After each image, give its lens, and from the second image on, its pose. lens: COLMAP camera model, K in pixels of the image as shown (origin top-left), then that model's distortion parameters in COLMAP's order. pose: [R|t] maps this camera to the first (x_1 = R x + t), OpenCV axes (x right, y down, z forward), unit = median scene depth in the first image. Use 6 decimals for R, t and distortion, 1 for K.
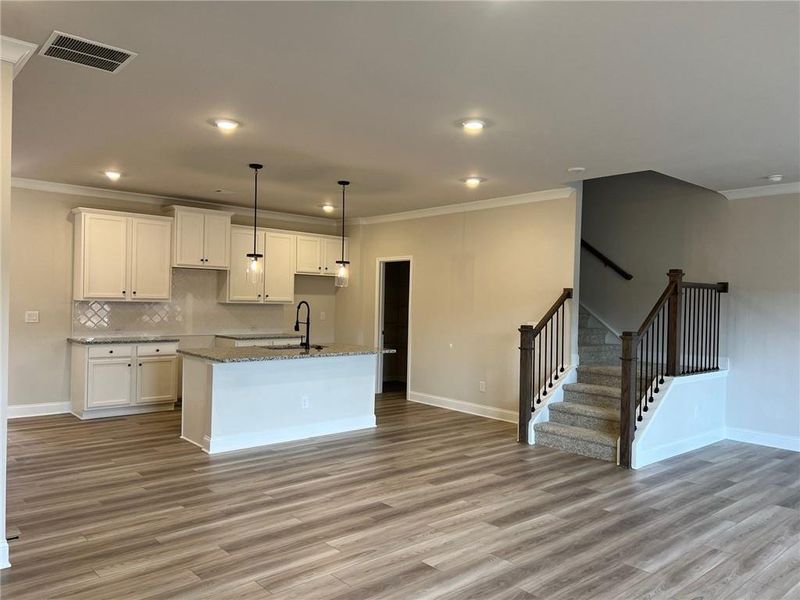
lens RADIAL K [[600.0, 0, 406.3], [0, 600.0, 302.2], [0, 0, 1]] dist [0.088926, -0.090829]
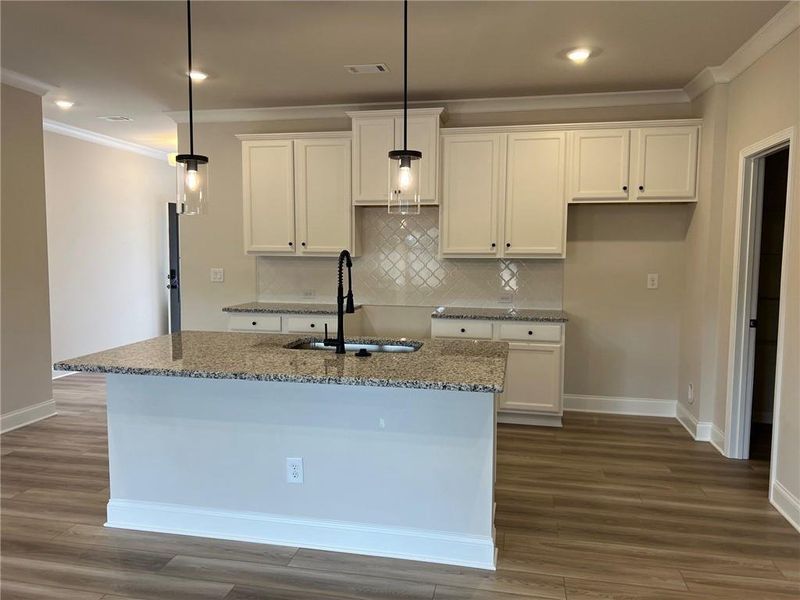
lens RADIAL K [[600.0, 0, 406.3], [0, 600.0, 302.2], [0, 0, 1]] dist [0.088926, -0.090829]
pose [[0.593537, 0.051127, -0.803181, 0.190567], [0.003528, 0.997805, 0.066124, 0.005887], [0.804799, -0.042081, 0.592054, 0.610560]]
